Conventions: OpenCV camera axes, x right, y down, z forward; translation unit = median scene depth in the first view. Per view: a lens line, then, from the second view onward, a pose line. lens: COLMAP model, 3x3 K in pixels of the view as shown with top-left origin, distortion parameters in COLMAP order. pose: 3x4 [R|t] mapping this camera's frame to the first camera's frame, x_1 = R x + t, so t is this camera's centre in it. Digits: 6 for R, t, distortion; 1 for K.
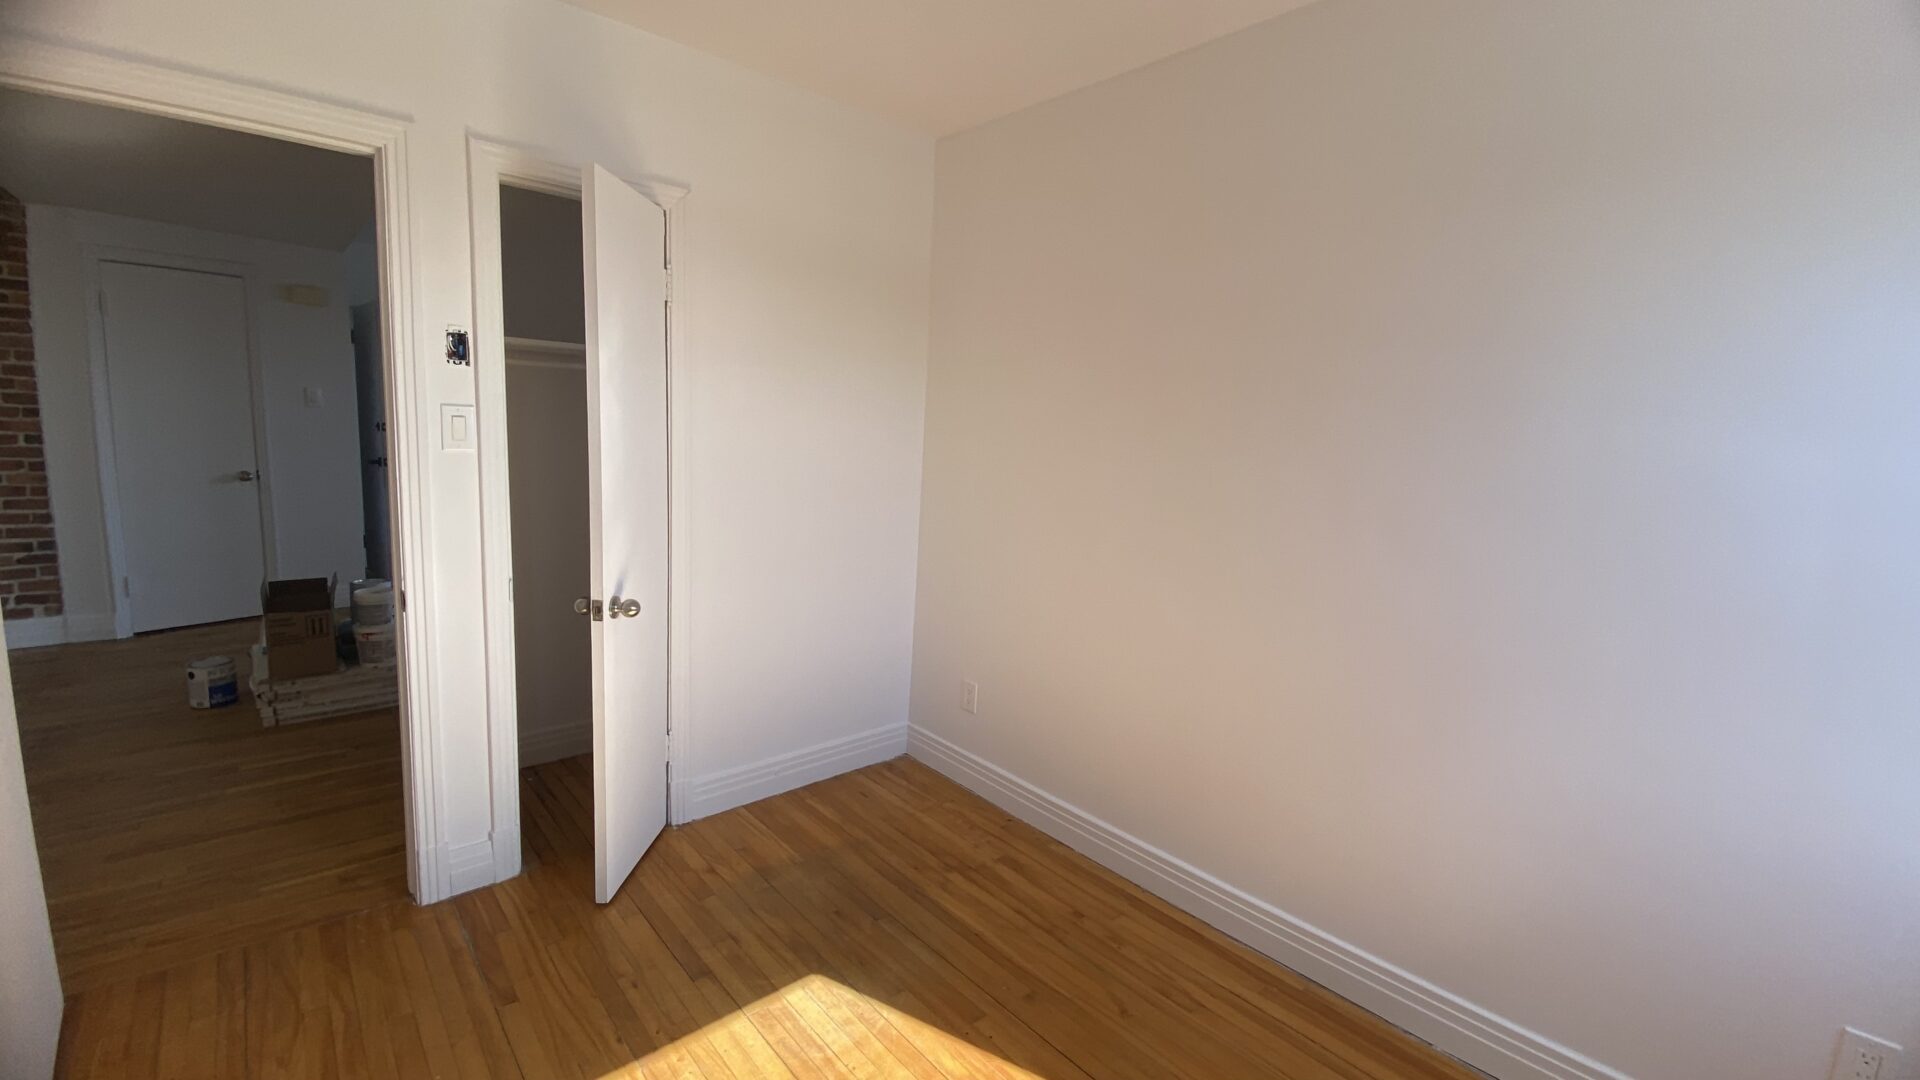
lens RADIAL K [[779.0, 0, 945.8], [0, 779.0, 541.4], [0, 0, 1]] dist [-0.006561, -0.000474]
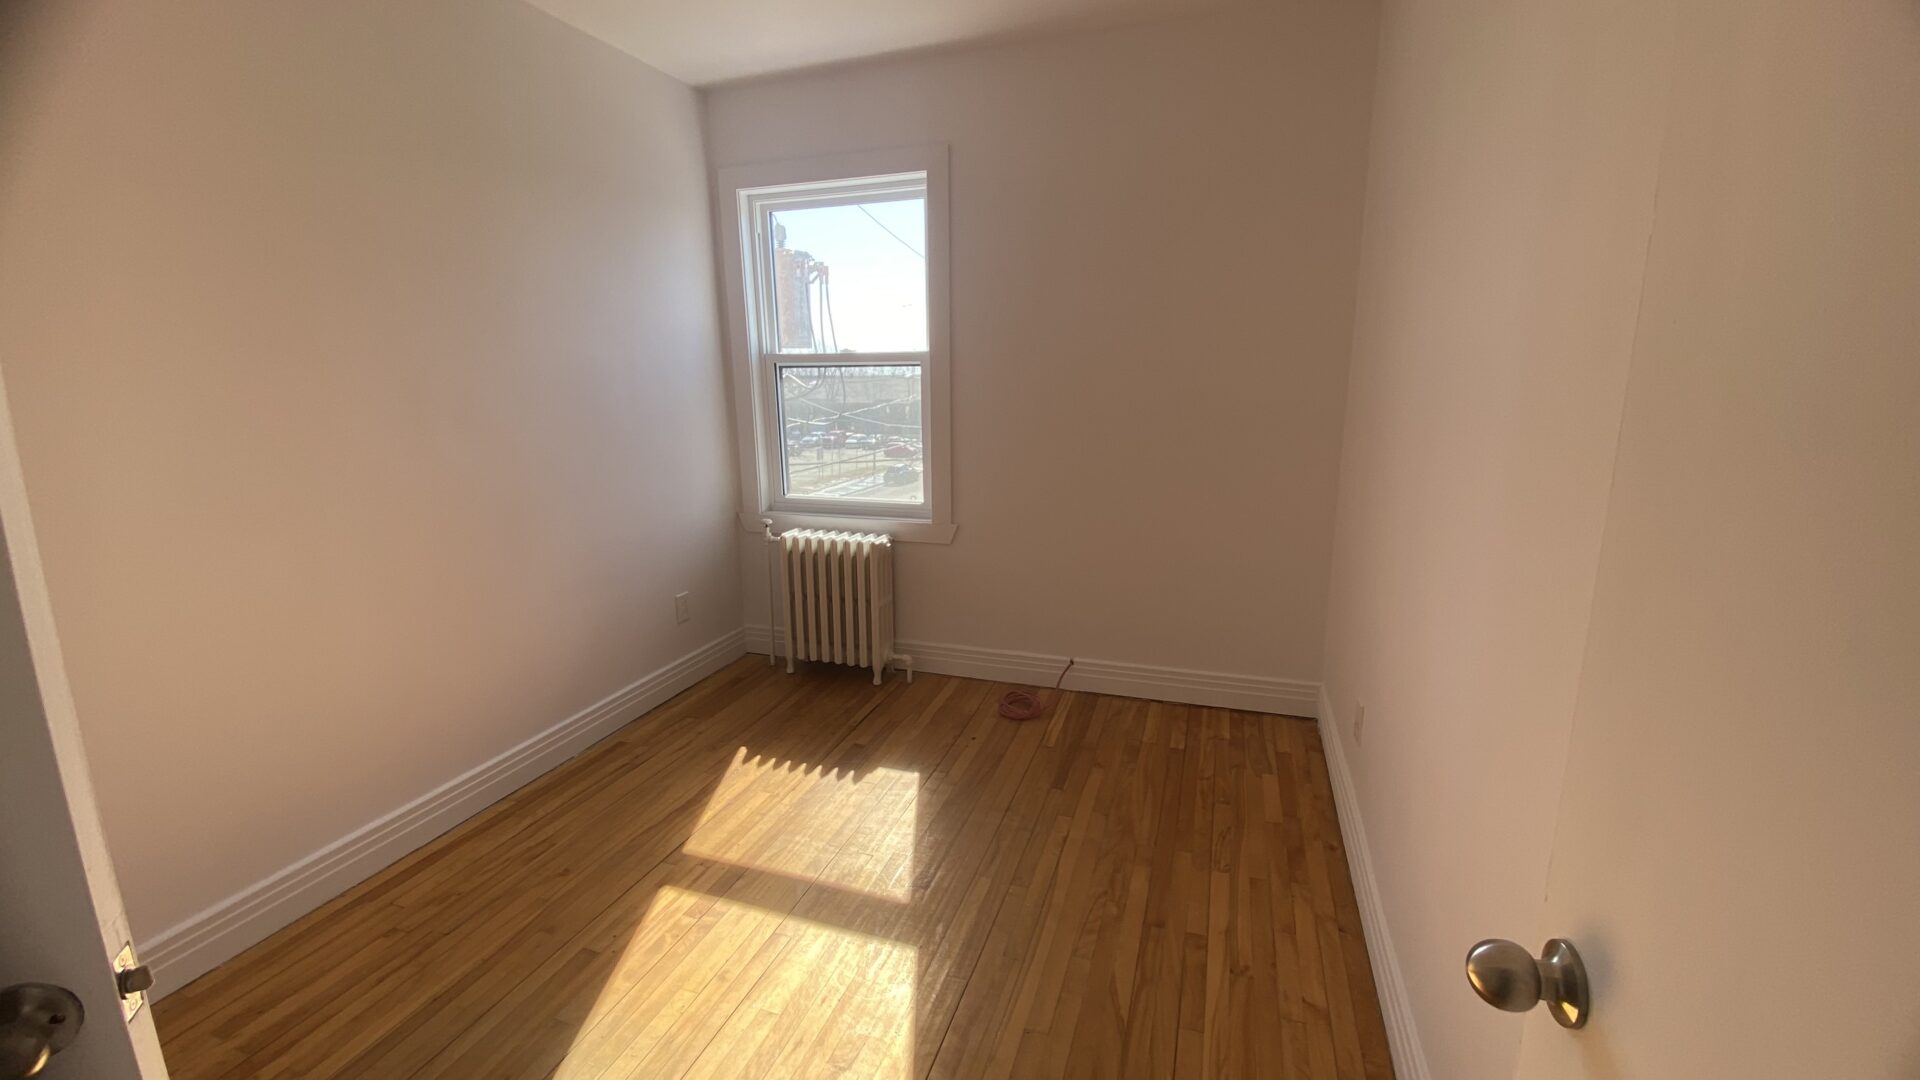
lens RADIAL K [[779.0, 0, 945.8], [0, 779.0, 541.4], [0, 0, 1]] dist [-0.006561, -0.000474]
pose [[-0.490141, -0.226849, 0.841607, -0.777384], [0.100102, 0.944502, 0.312882, -0.132081], [-0.865876, 0.237603, -0.440231, 0.786281]]
